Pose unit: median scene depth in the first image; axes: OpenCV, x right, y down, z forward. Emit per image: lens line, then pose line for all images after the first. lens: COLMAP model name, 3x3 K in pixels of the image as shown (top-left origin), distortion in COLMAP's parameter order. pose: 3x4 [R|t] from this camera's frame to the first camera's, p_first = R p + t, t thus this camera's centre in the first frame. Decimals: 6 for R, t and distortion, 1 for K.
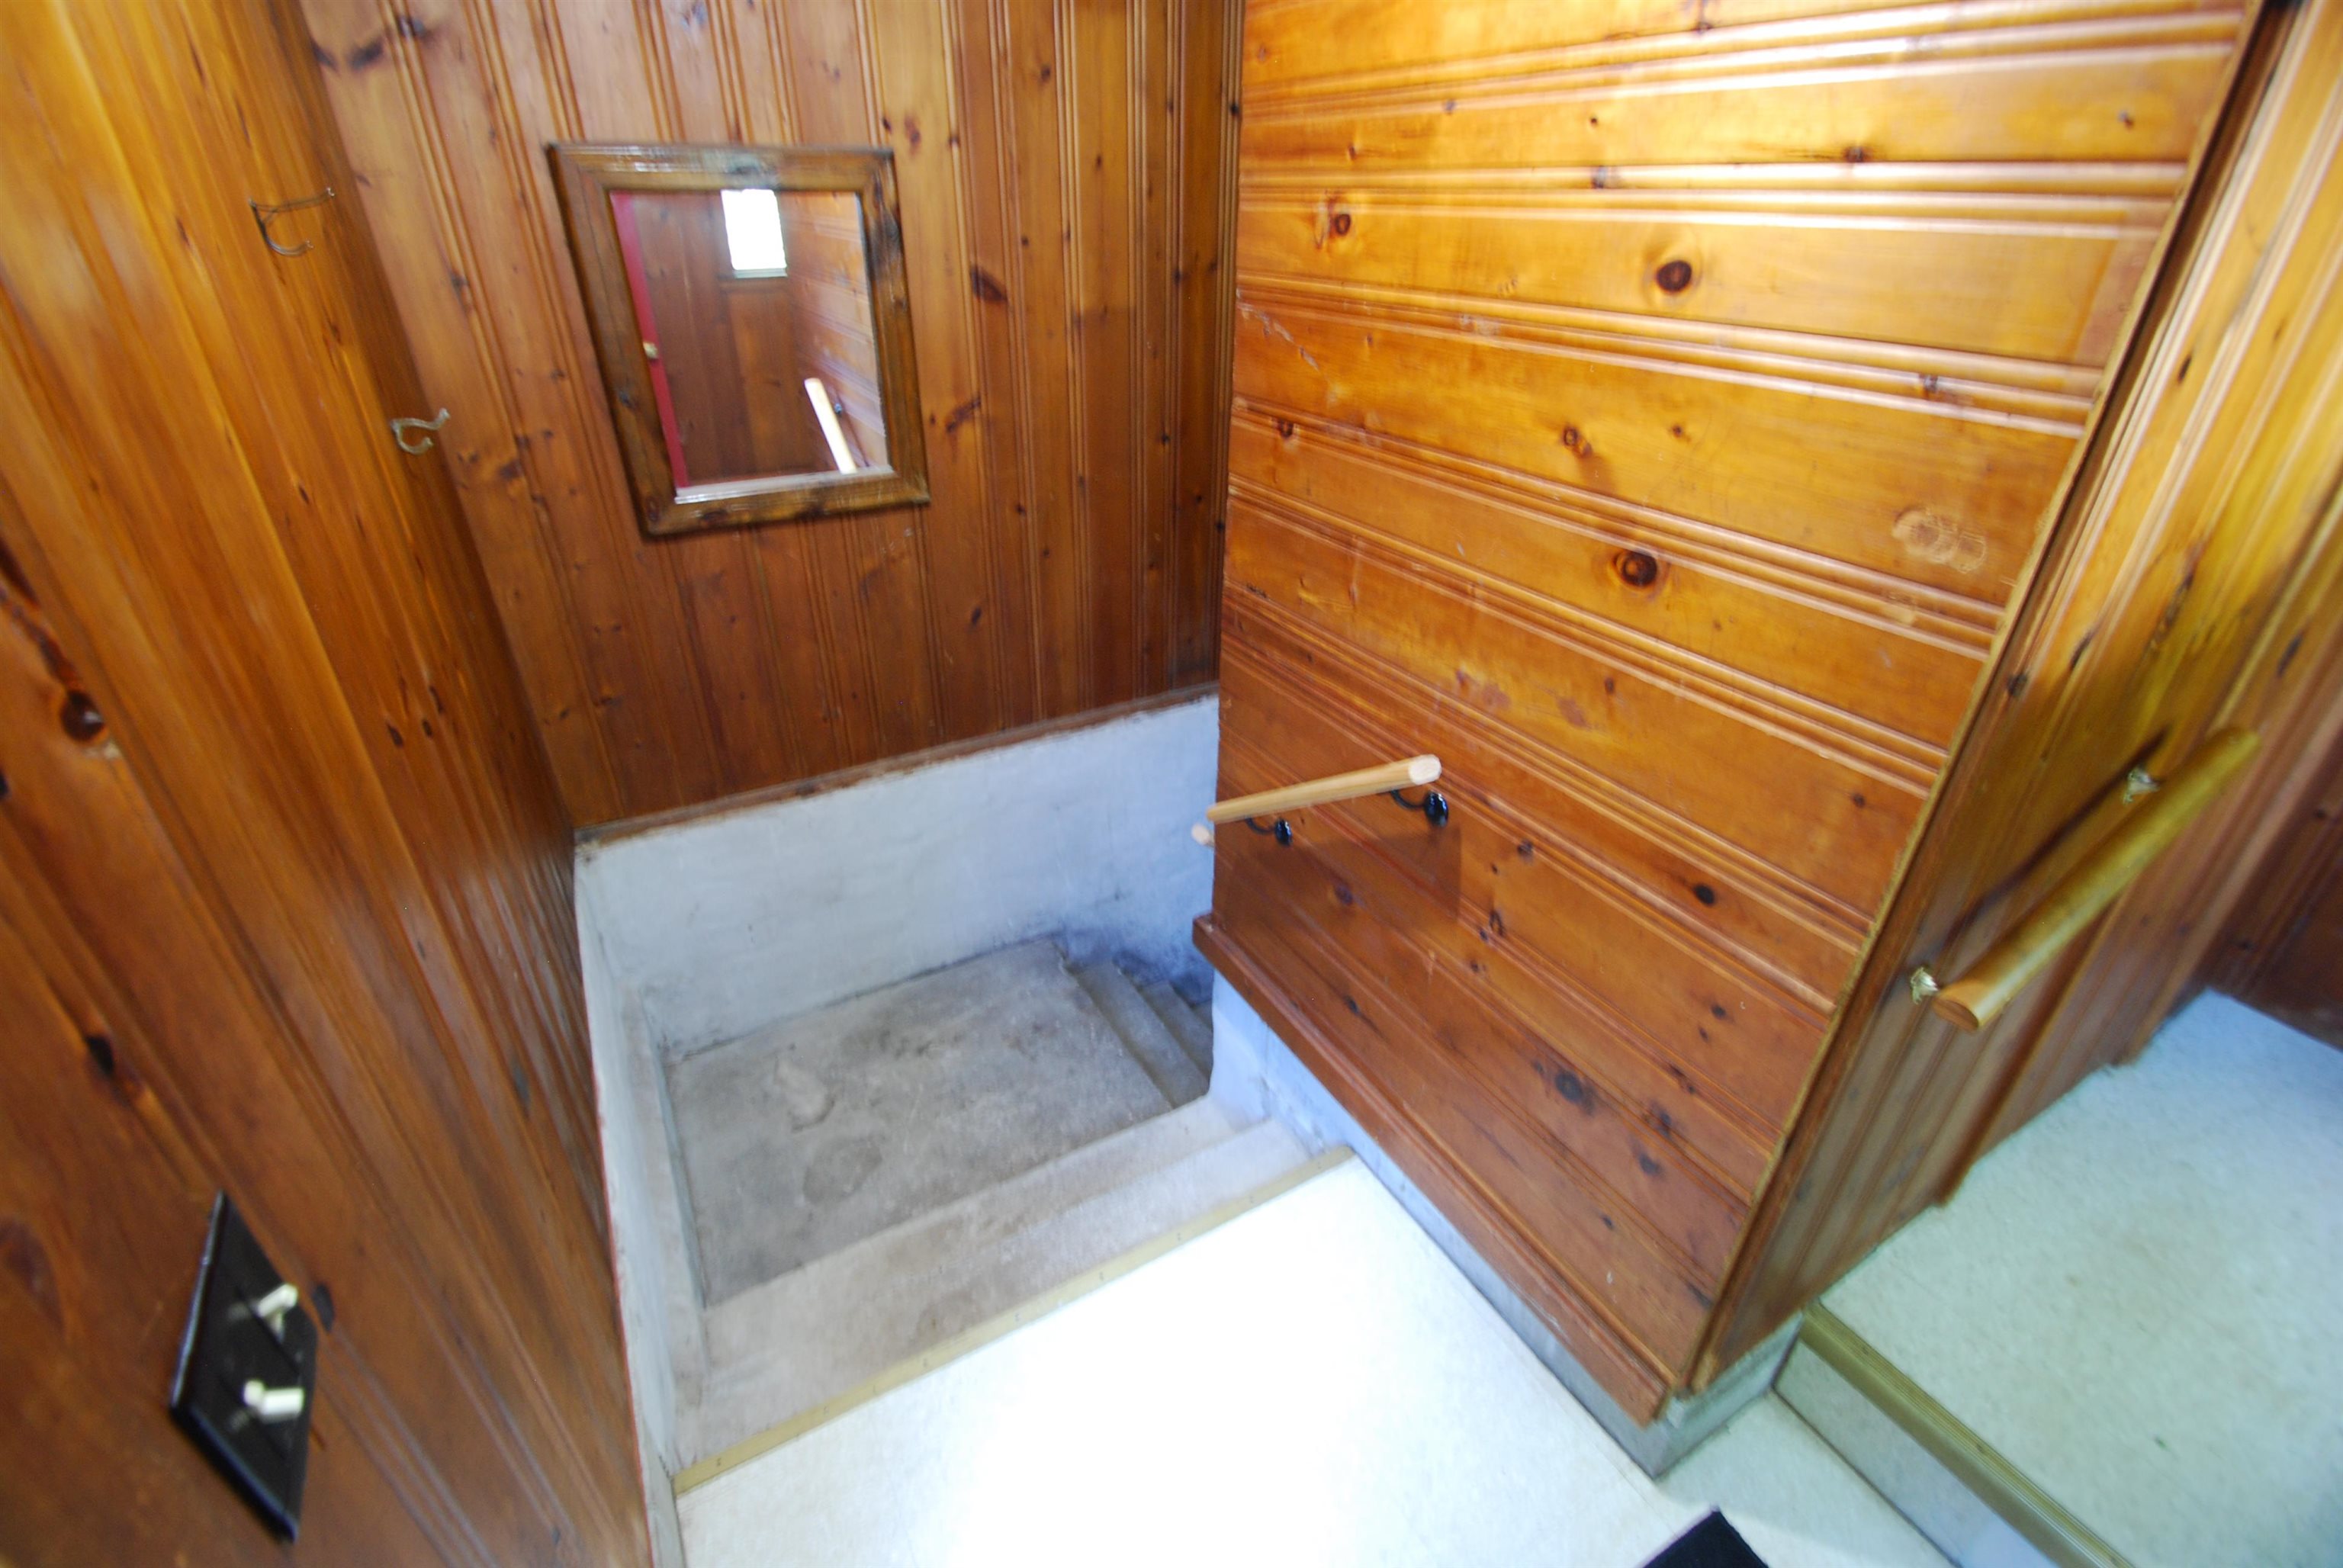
lens RADIAL K [[1026.6, 0, 1167.7], [0, 1026.6, 774.6], [0, 0, 1]] dist [0.012380, -0.015721]
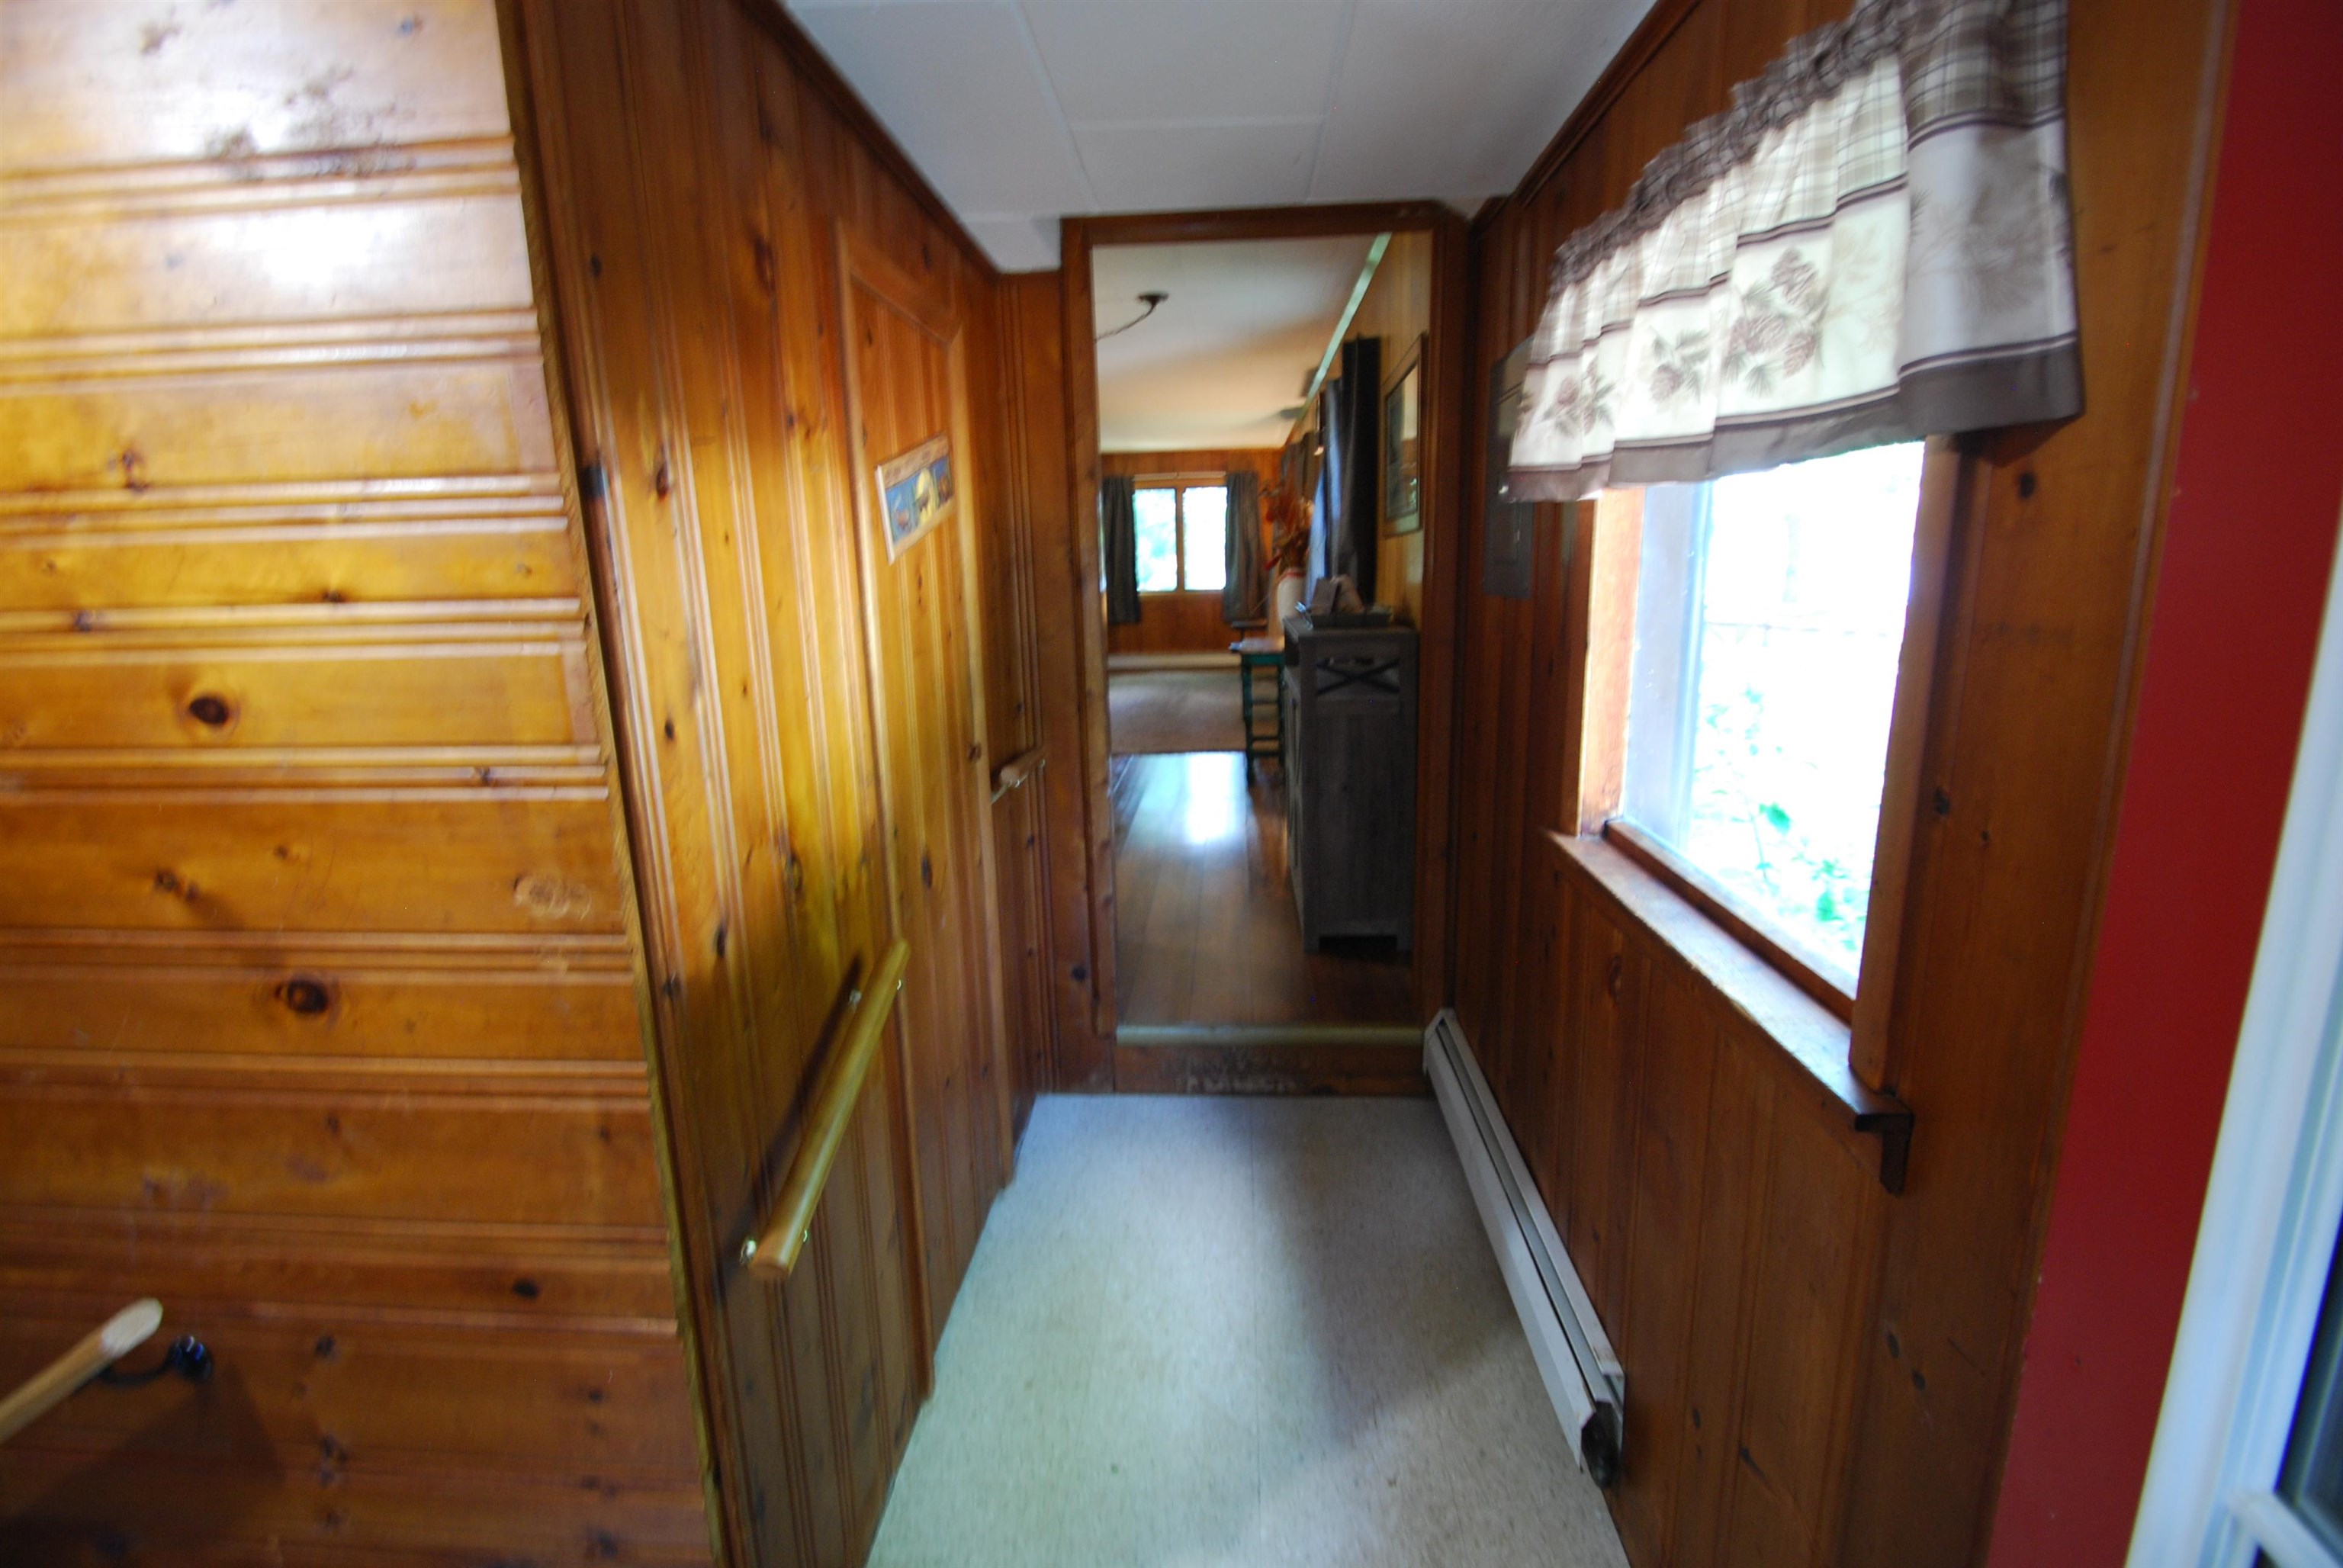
lens RADIAL K [[1026.6, 0, 1167.7], [0, 1026.6, 774.6], [0, 0, 1]] dist [0.012380, -0.015721]
pose [[0.548041, -0.192553, 0.813987, 0.185425], [0.433906, 0.897412, -0.079852, 0.026721], [-0.715106, 0.396956, 0.575368, -0.144991]]
